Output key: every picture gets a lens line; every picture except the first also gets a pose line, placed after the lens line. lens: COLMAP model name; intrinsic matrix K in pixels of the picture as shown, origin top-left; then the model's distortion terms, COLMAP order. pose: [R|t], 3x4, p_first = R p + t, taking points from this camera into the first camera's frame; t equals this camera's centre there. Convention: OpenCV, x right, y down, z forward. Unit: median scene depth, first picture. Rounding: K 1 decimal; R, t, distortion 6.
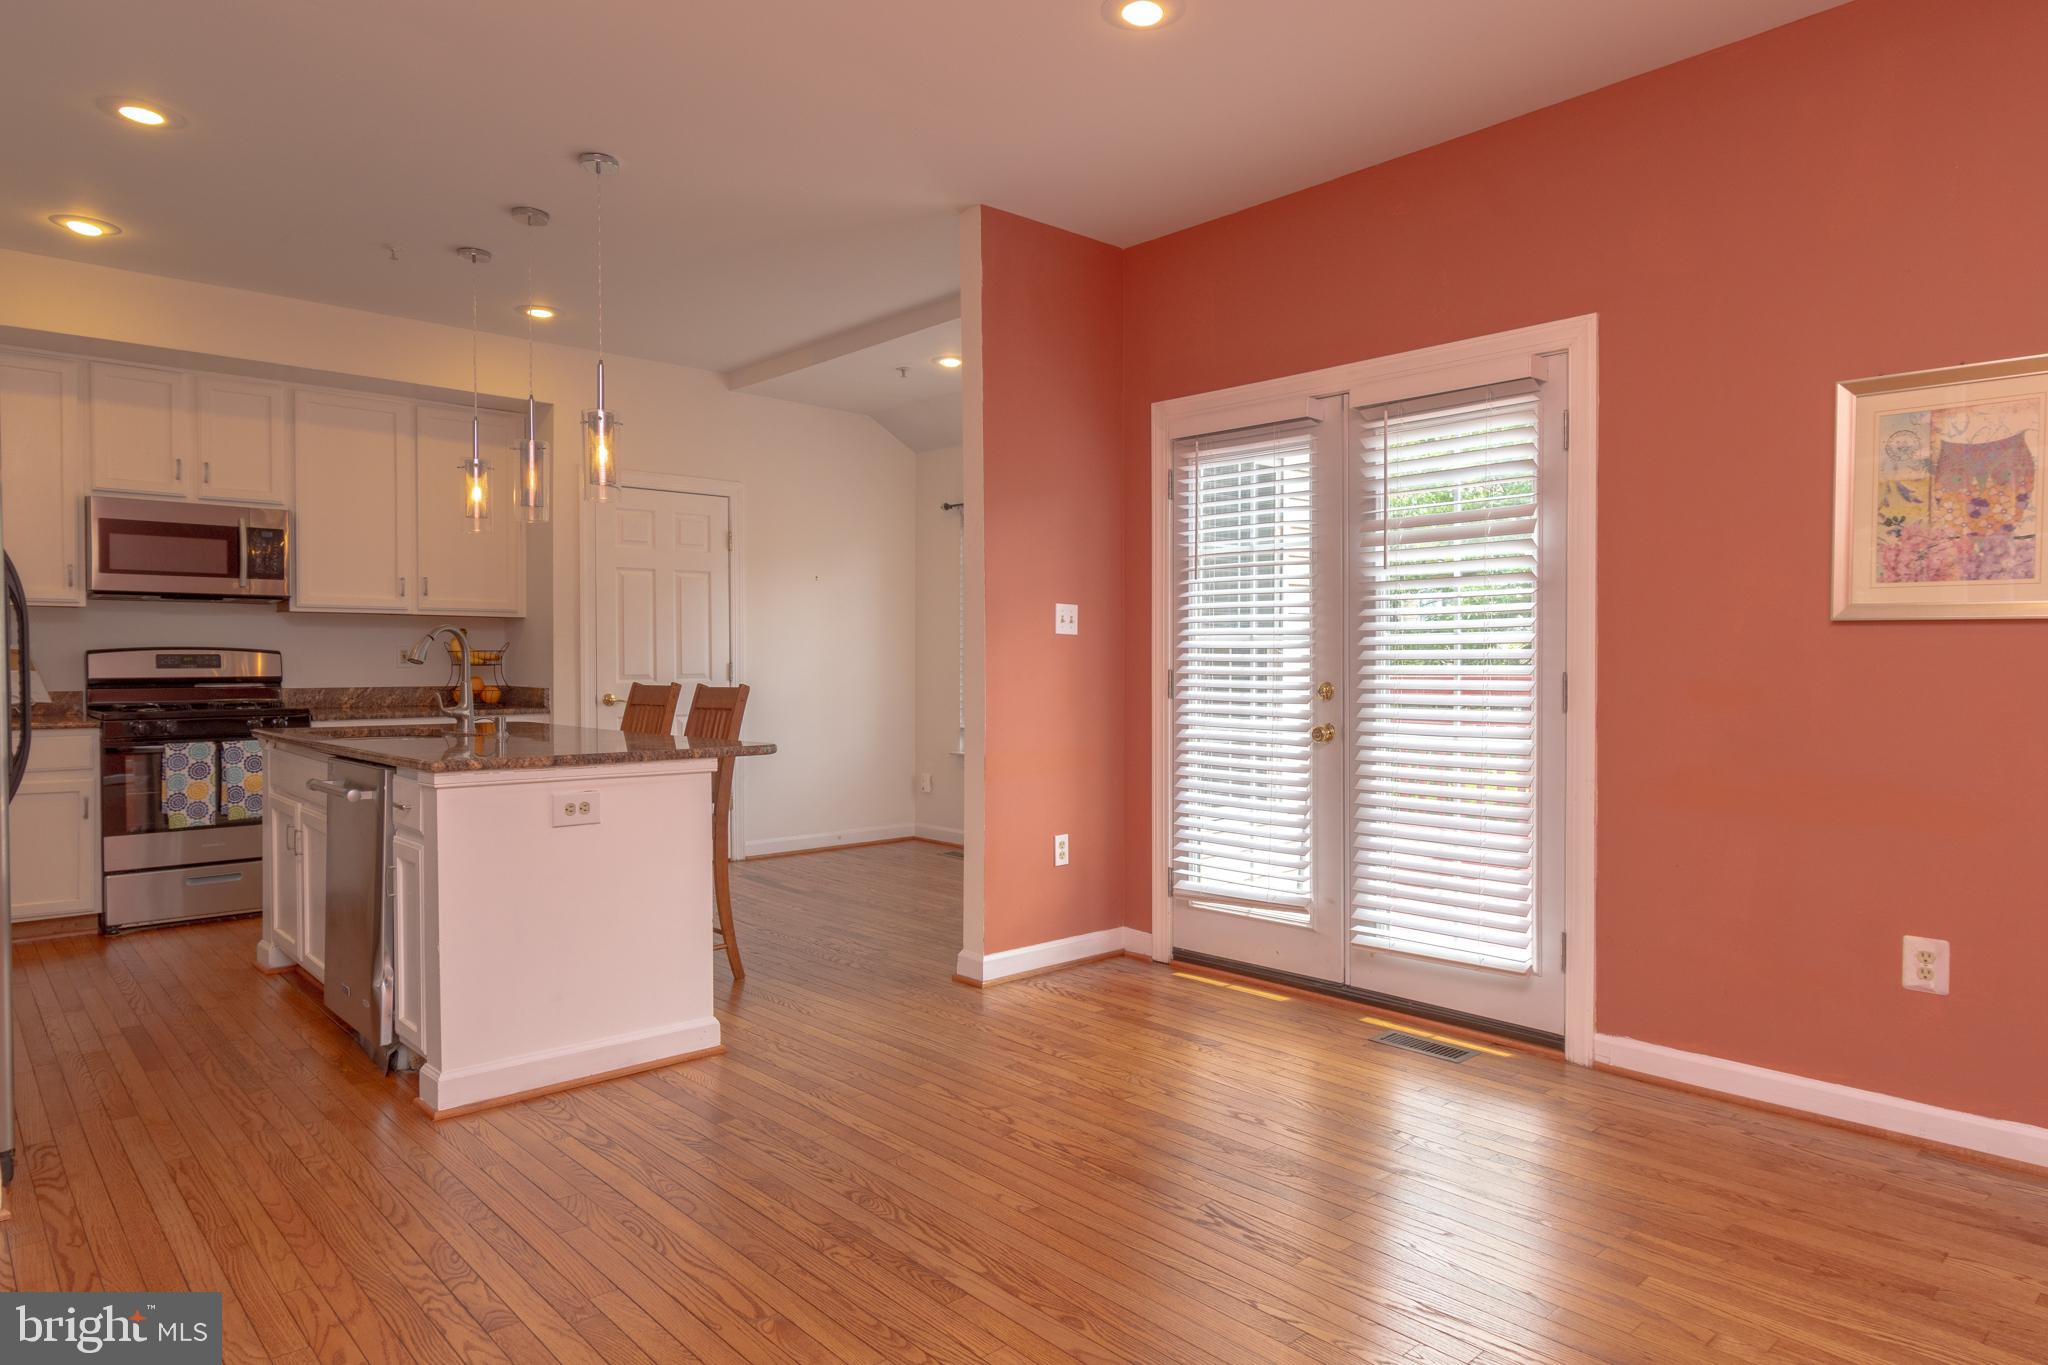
lens RADIAL K [[1217.2, 0, 1032.5], [0, 1217.2, 684.4], [0, 0, 1]] dist [0.004603, -0.005179]
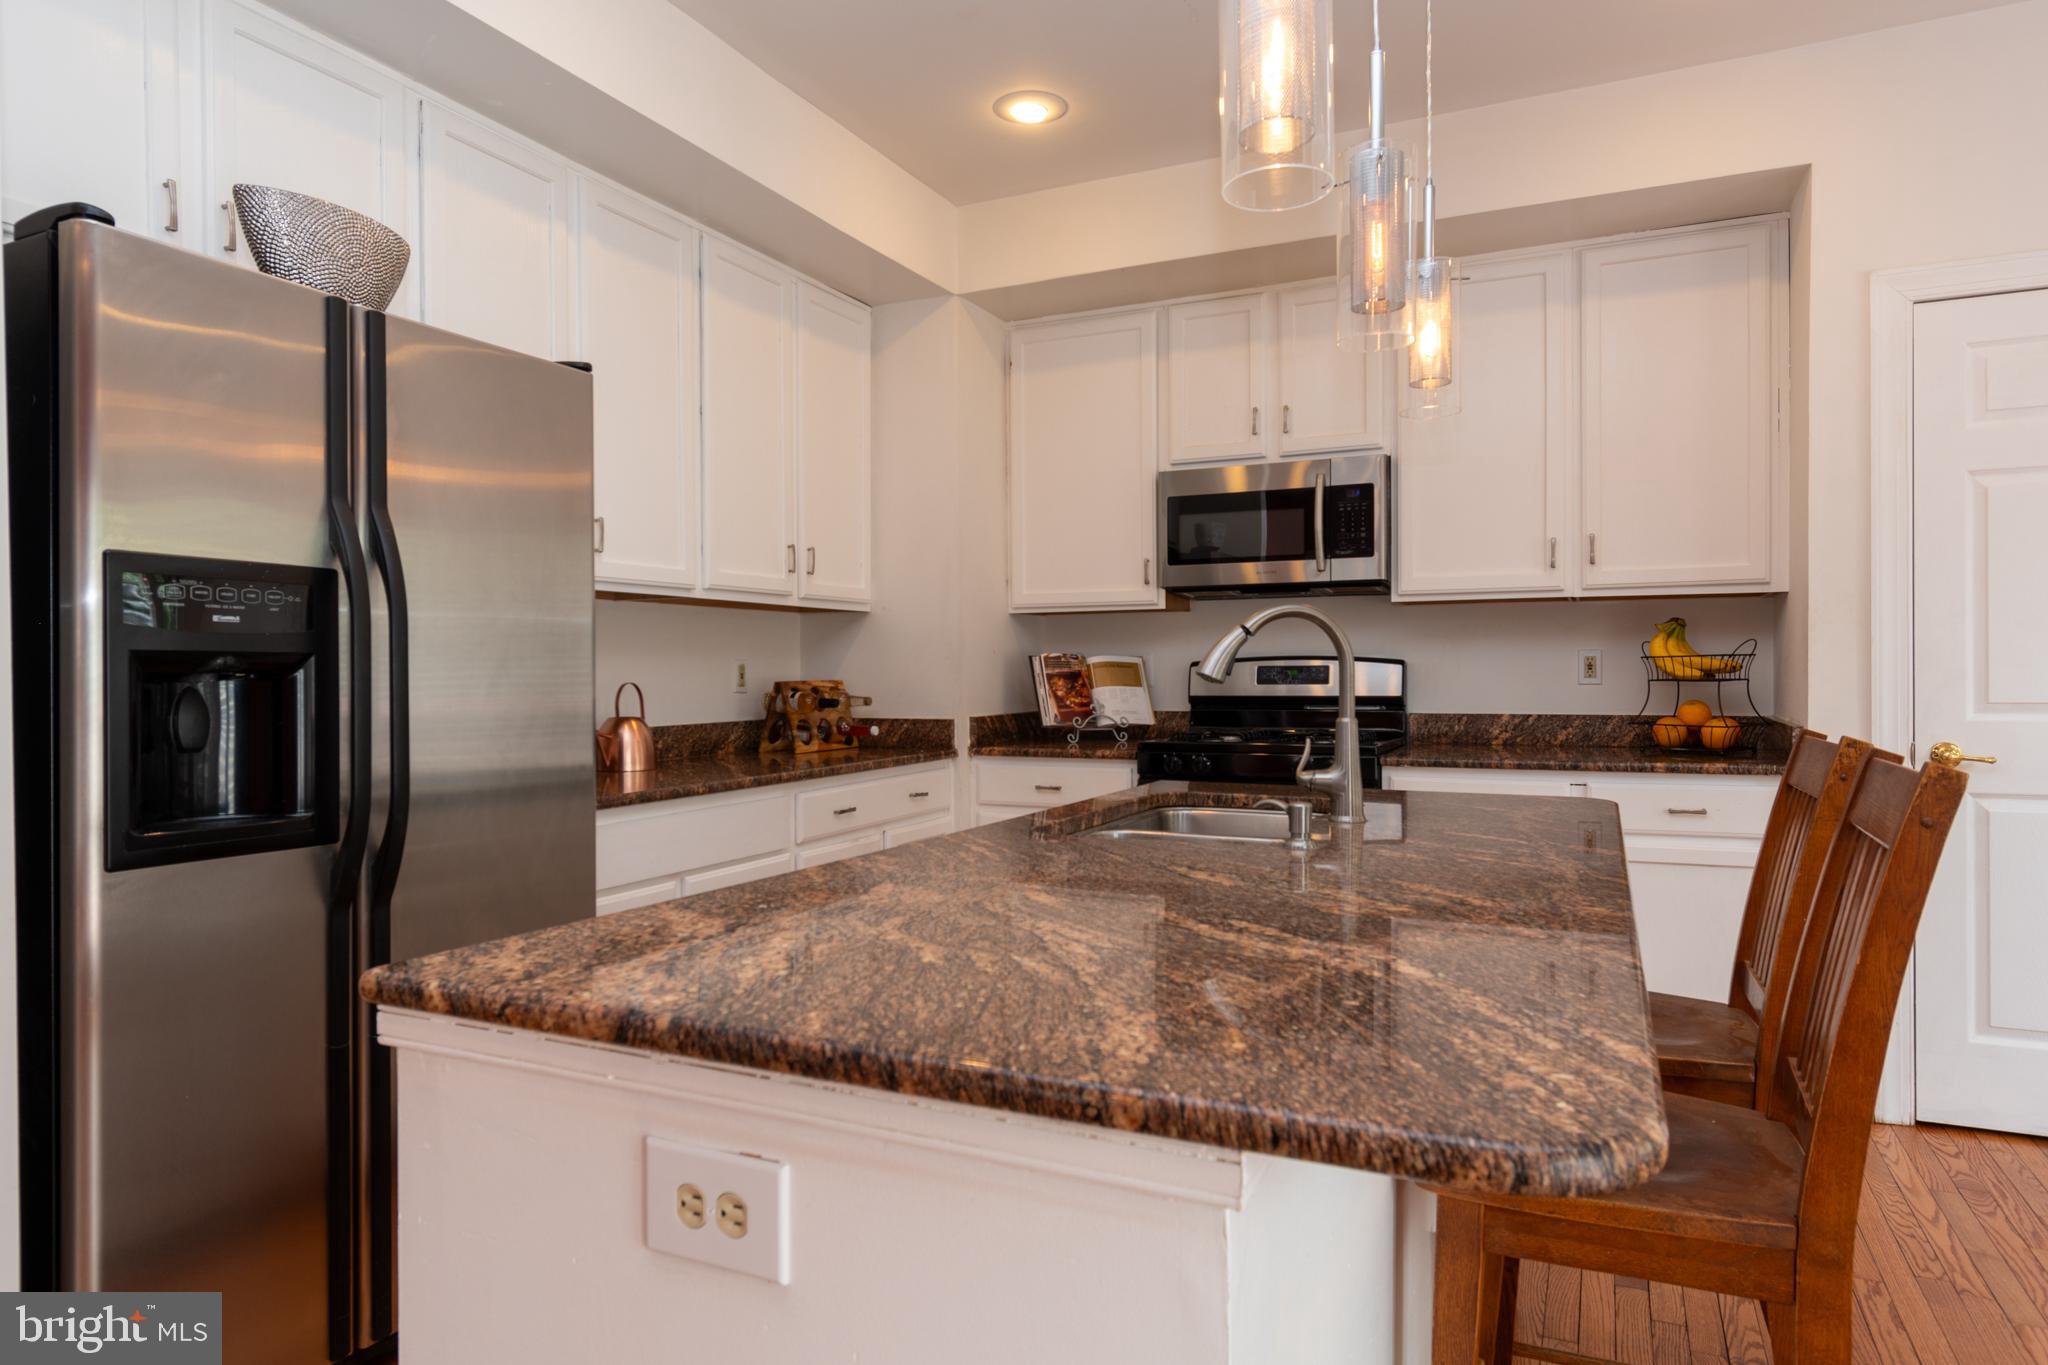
lens RADIAL K [[1217.2, 0, 1014.3], [0, 1217.2, 680.9], [0, 0, 1]] dist [0.004603, -0.005179]
pose [[0.374694, 0.002576, -0.927145, -0.067177], [-0.014684, 0.999887, -0.003156, -0.013089], [0.927032, 0.014797, 0.374690, 0.697448]]
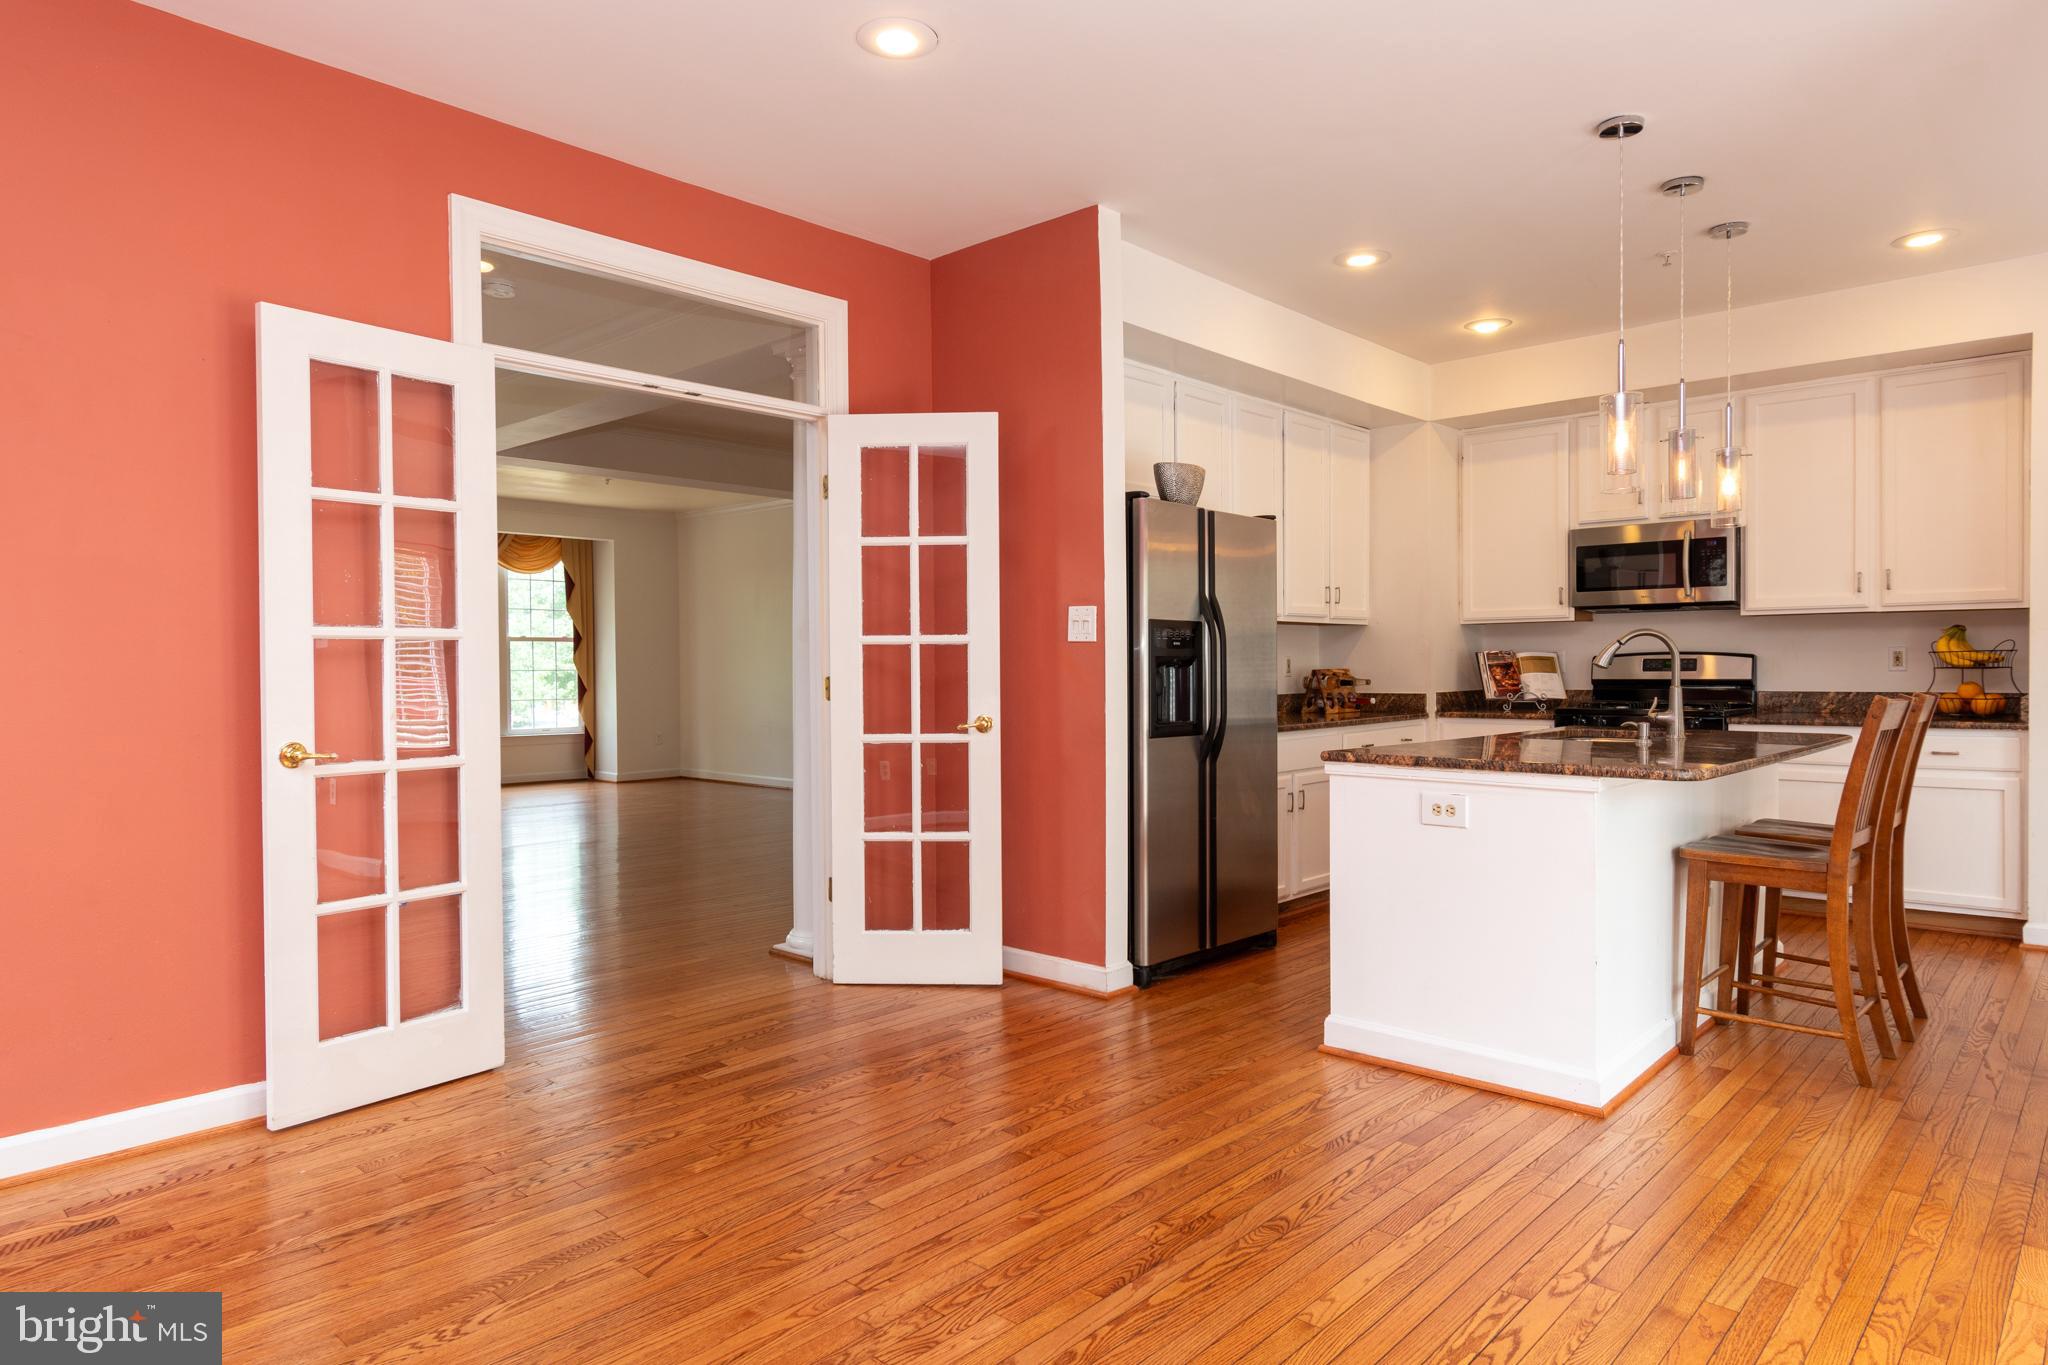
lens RADIAL K [[1217.2, 0, 1025.7], [0, 1217.2, 682.0], [0, 0, 1]] dist [0.004603, -0.005179]
pose [[0.085936, 0.012008, -0.996228, 0.452292], [-0.014131, 0.999841, 0.010832, -0.009058], [0.996200, 0.013146, 0.086092, 0.405689]]
